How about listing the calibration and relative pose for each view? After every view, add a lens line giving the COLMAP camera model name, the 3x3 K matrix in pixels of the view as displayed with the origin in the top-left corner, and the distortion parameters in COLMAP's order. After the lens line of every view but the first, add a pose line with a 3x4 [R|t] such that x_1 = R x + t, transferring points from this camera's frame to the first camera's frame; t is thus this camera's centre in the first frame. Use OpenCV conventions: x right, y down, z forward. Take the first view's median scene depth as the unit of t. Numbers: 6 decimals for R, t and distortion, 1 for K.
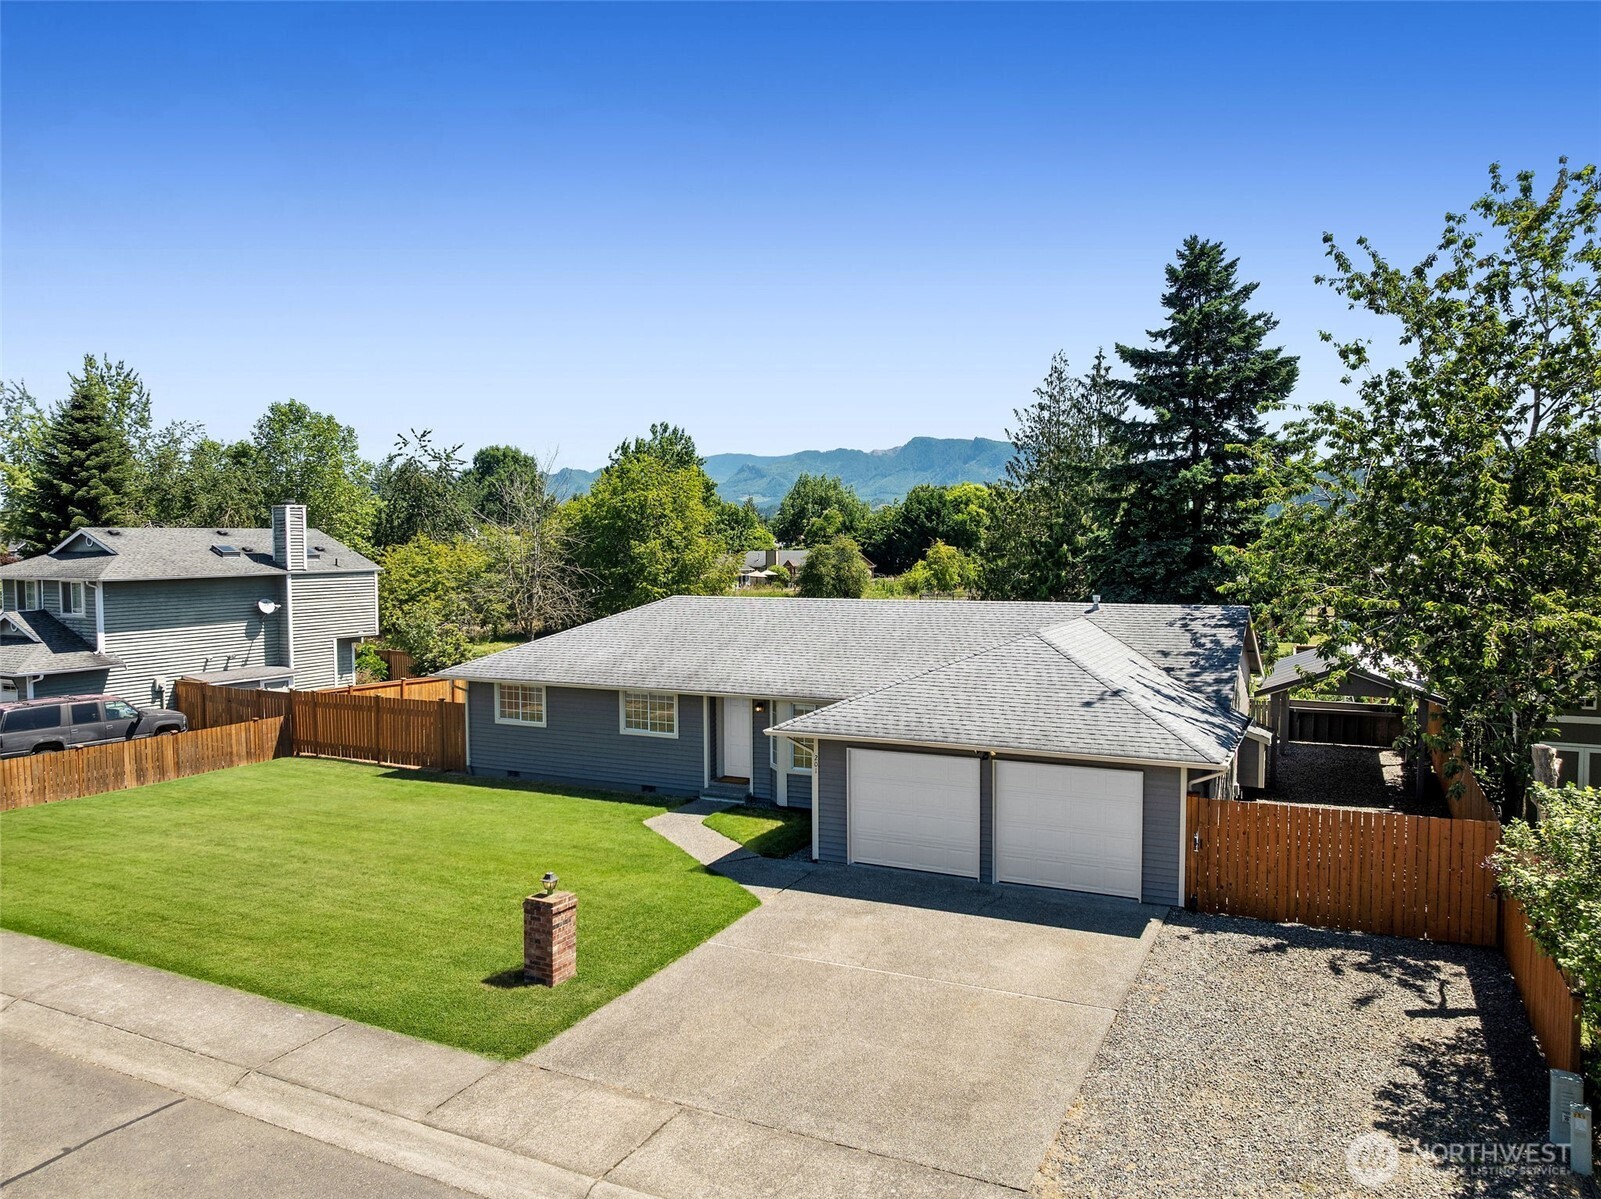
lens RADIAL K [[1122.7, 0, 805.4], [0, 1122.7, 601.5], [0, 0, 1]] dist [-0.027976, -0.006505]
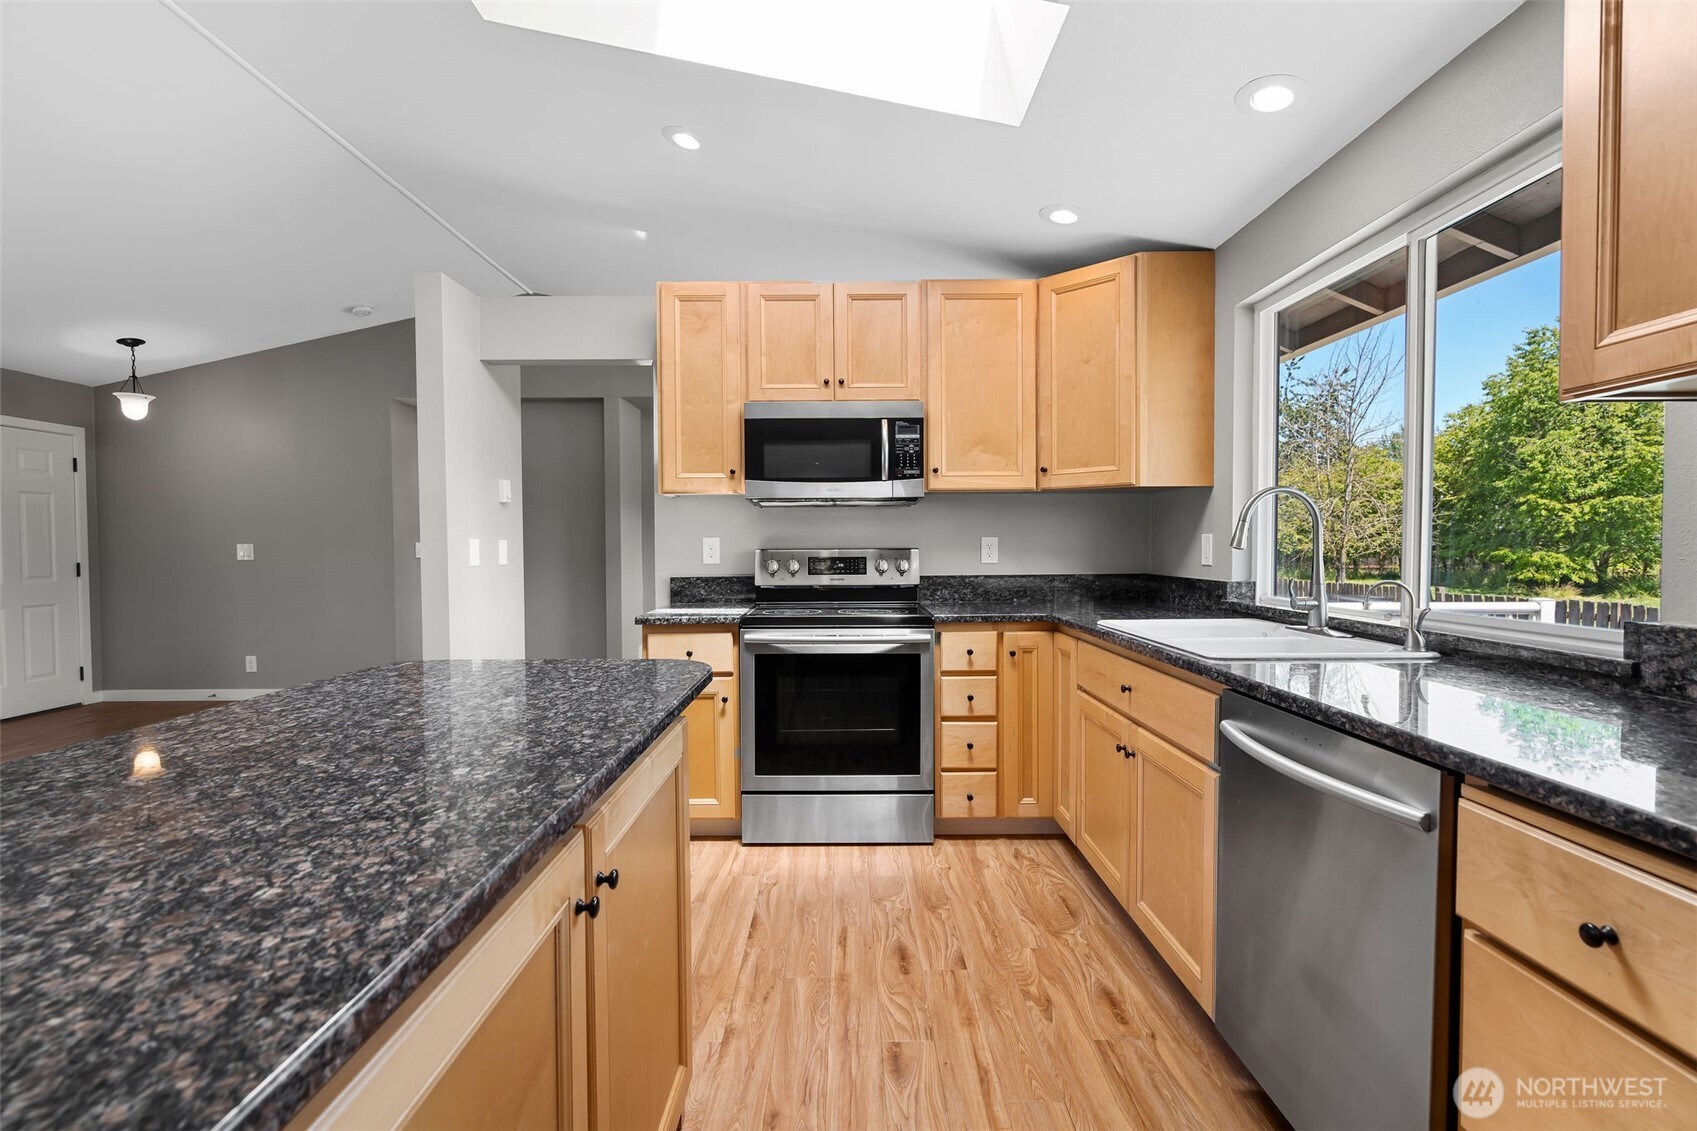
lens RADIAL K [[758.8, 0, 843.5], [0, 758.8, 567.8], [0, 0, 1]] dist [-0.007352, 0.000012]
pose [[0.442802, 0.028501, -0.896167, 0.158587], [-0.047217, 0.998849, 0.008437, 0.084419], [0.895376, 0.038578, 0.443638, 0.889985]]
